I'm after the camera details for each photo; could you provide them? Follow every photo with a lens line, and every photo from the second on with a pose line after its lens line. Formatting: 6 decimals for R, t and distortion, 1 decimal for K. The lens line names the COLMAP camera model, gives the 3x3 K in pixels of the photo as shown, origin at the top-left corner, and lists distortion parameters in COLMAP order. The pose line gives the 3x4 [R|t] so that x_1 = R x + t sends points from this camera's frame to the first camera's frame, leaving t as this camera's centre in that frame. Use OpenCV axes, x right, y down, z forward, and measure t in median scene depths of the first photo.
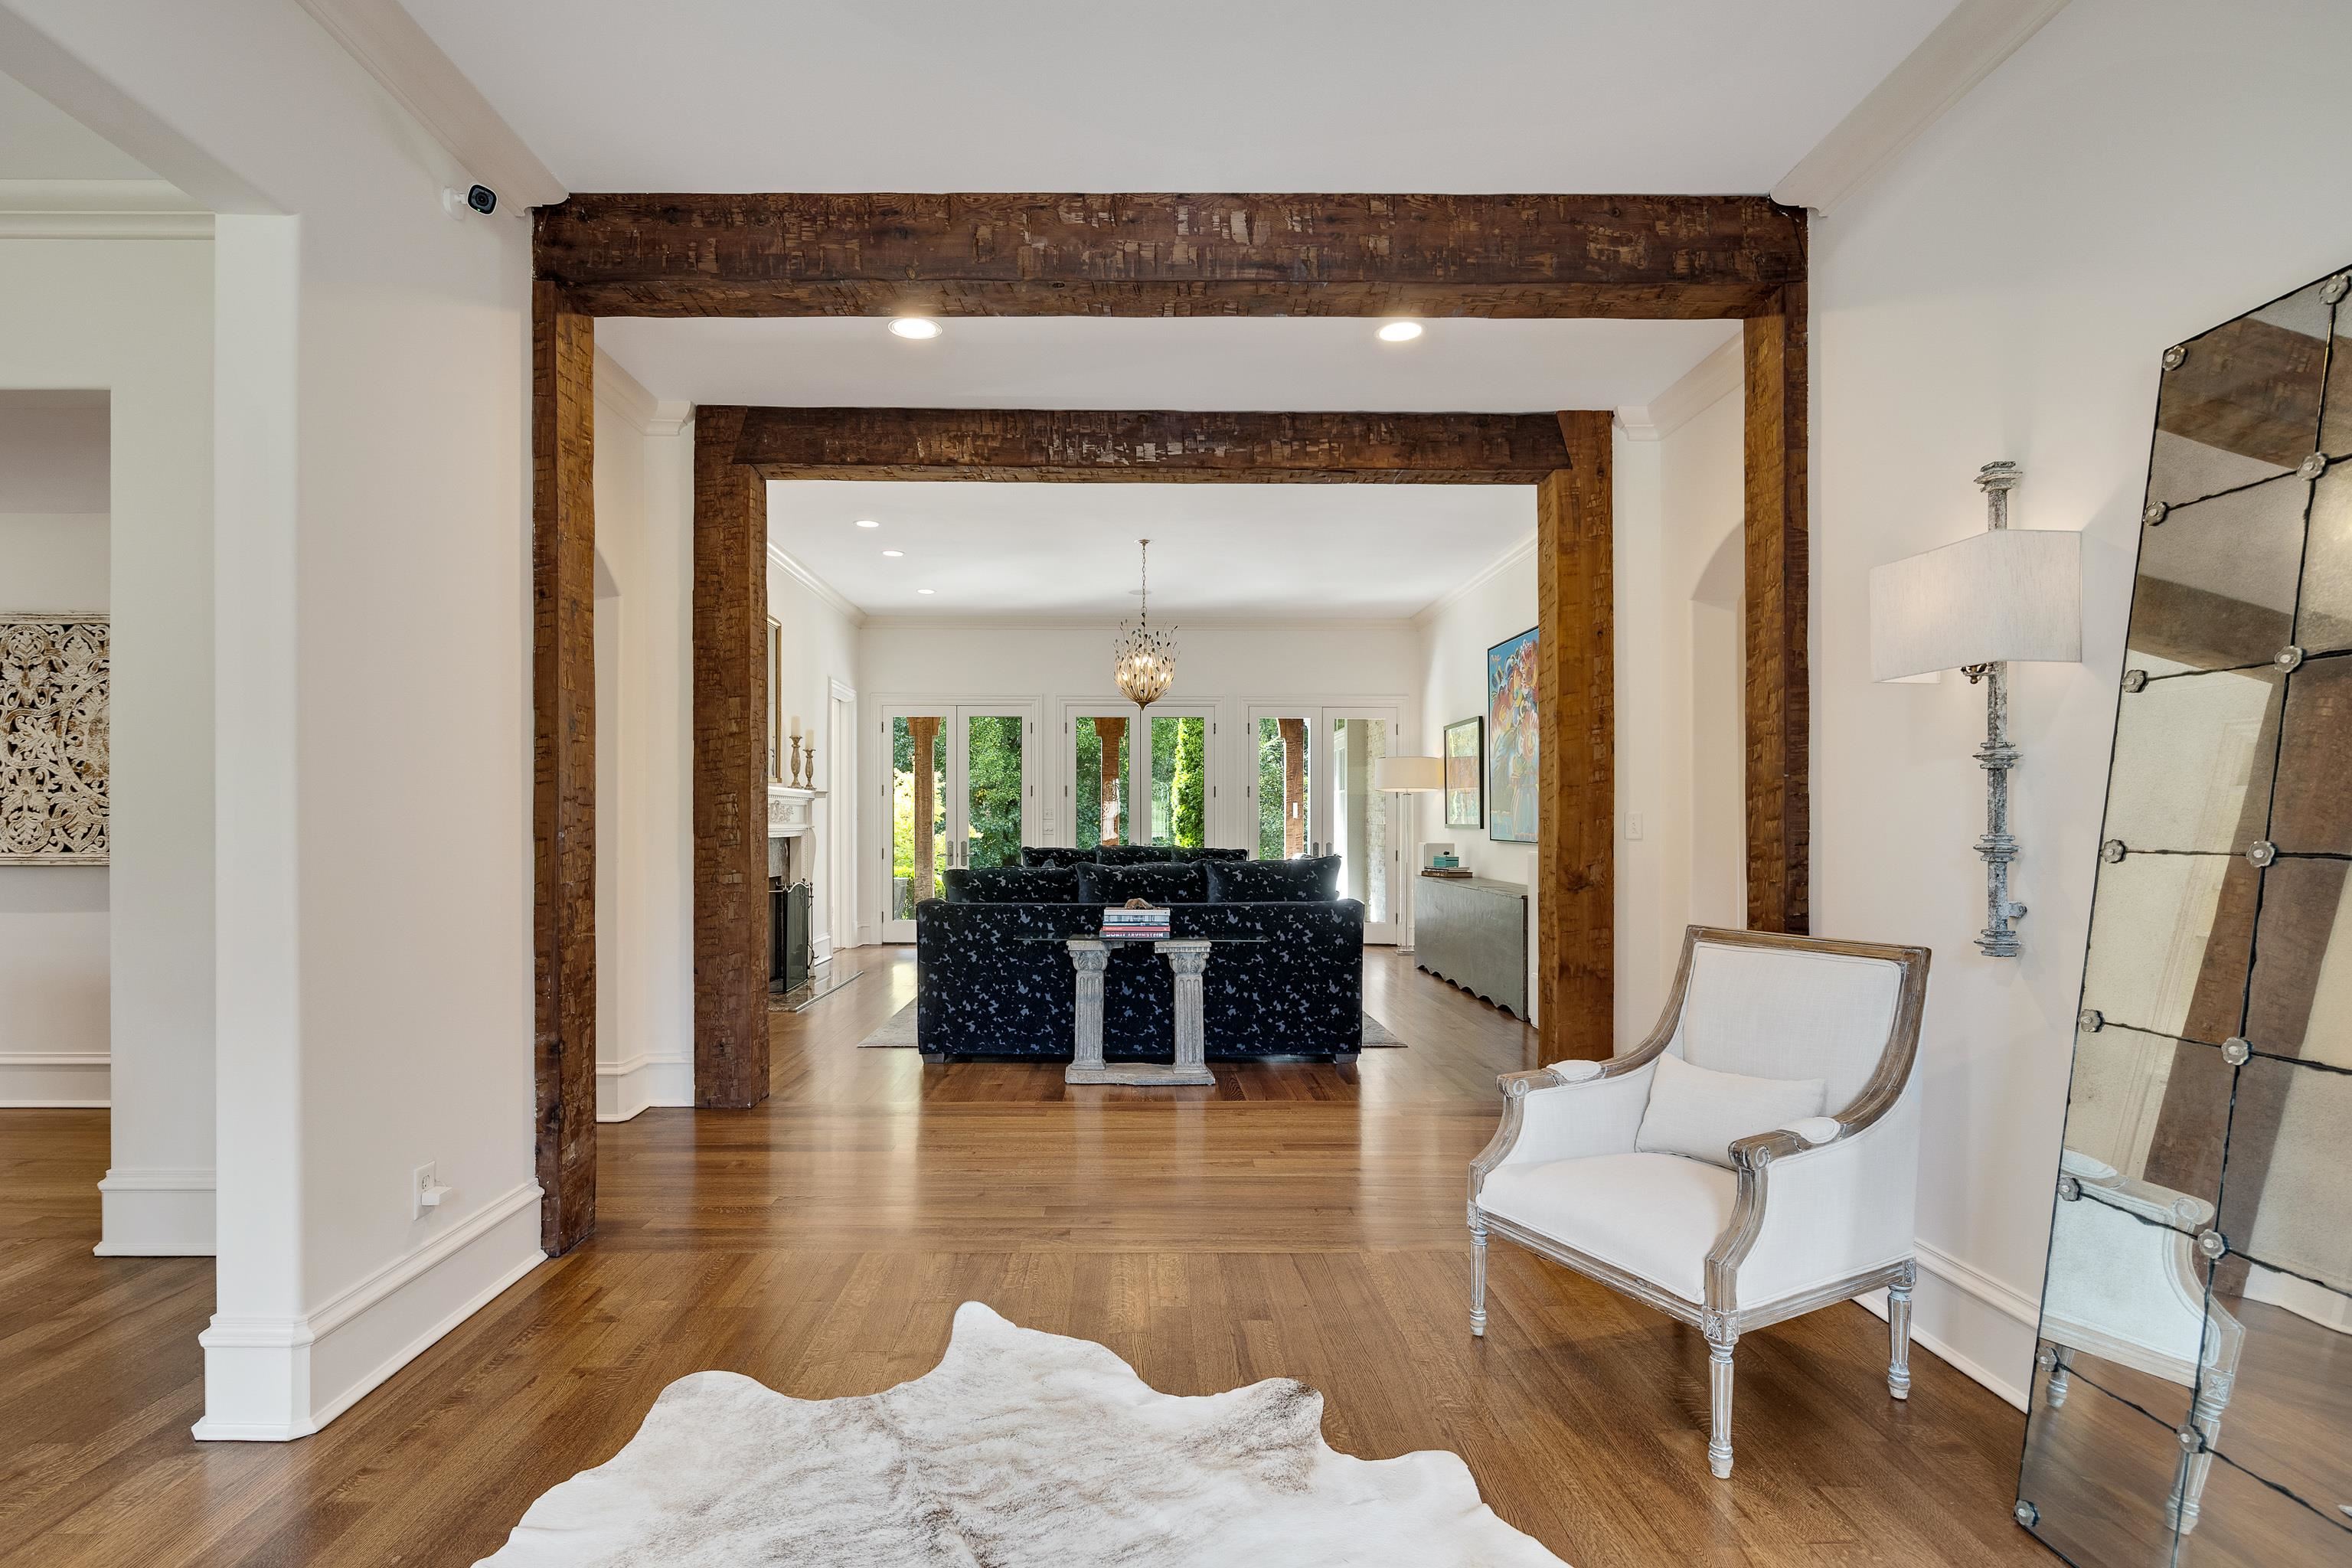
lens RADIAL K [[1148.8, 0, 1150.0], [0, 1148.8, 773.4], [0, 0, 1]] dist [-0.001805, -0.001258]
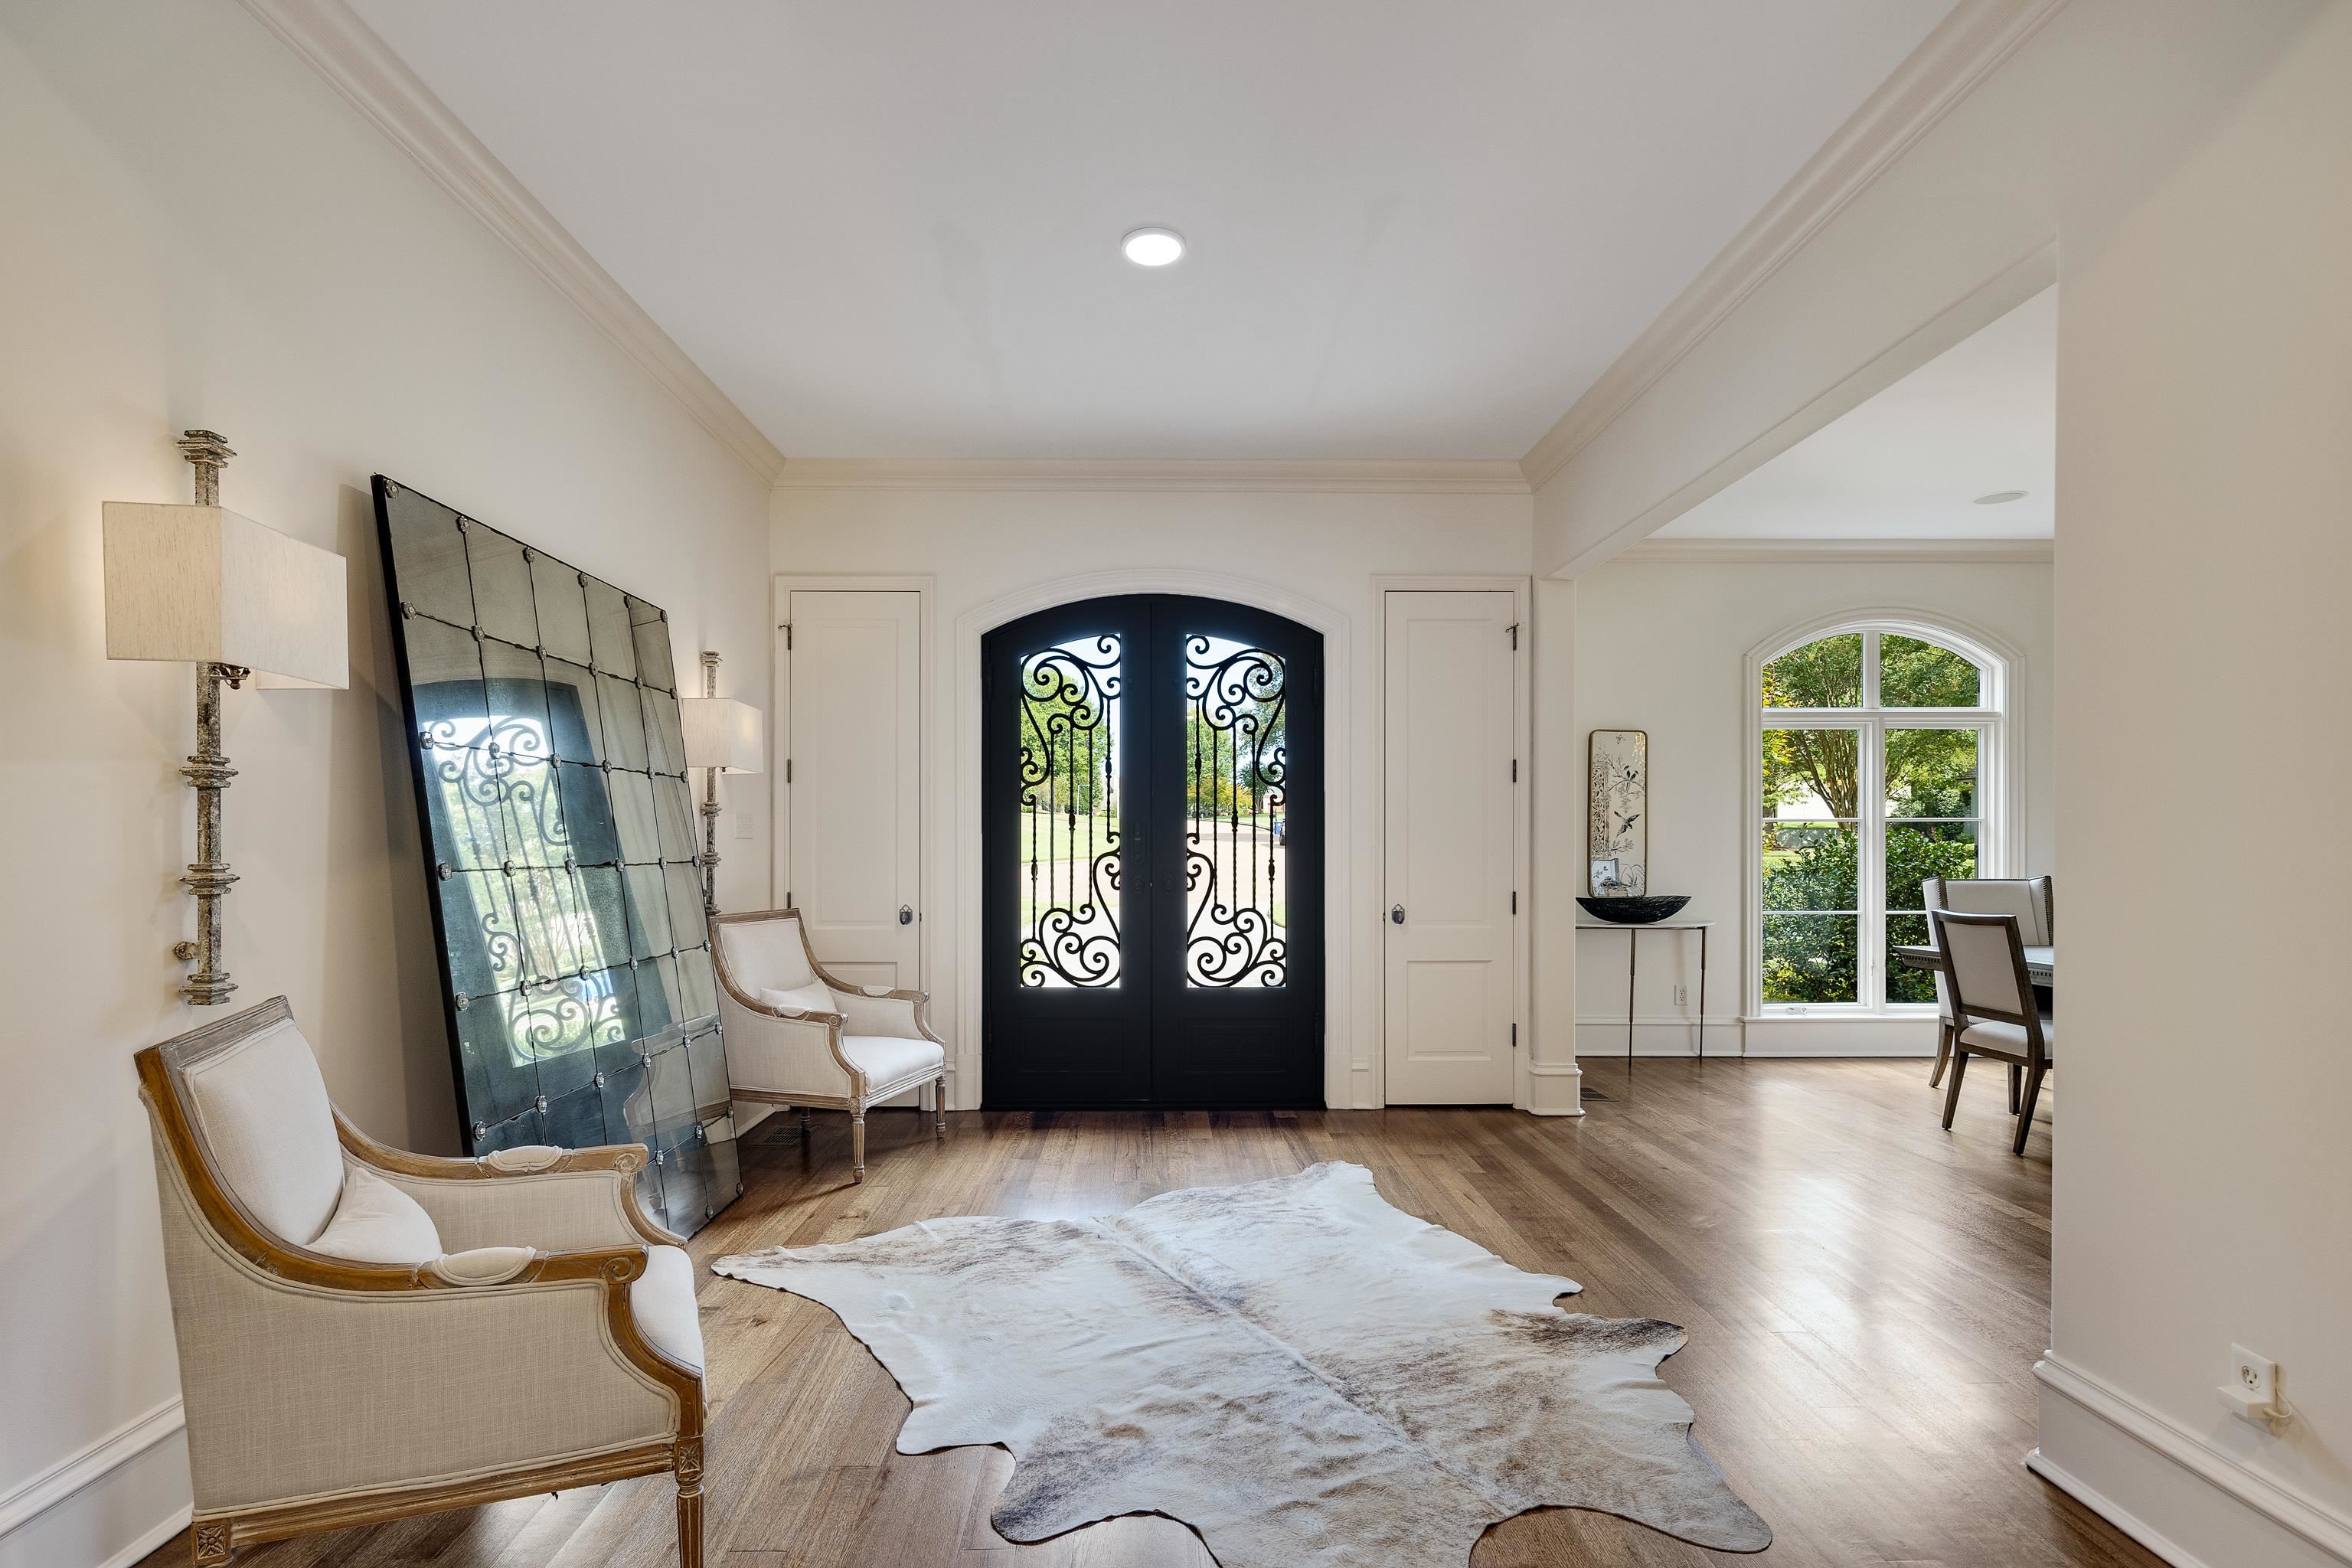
lens RADIAL K [[1143.3, 0, 1165.9], [0, 1143.3, 876.5], [0, 0, 1]] dist [0.002630, 0.000082]
pose [[-0.999967, -0.000257, 0.008079, 0.011302], [-0.000401, 0.999842, -0.017750, 0.083822], [-0.008073, -0.017752, -0.999810, 2.040948]]
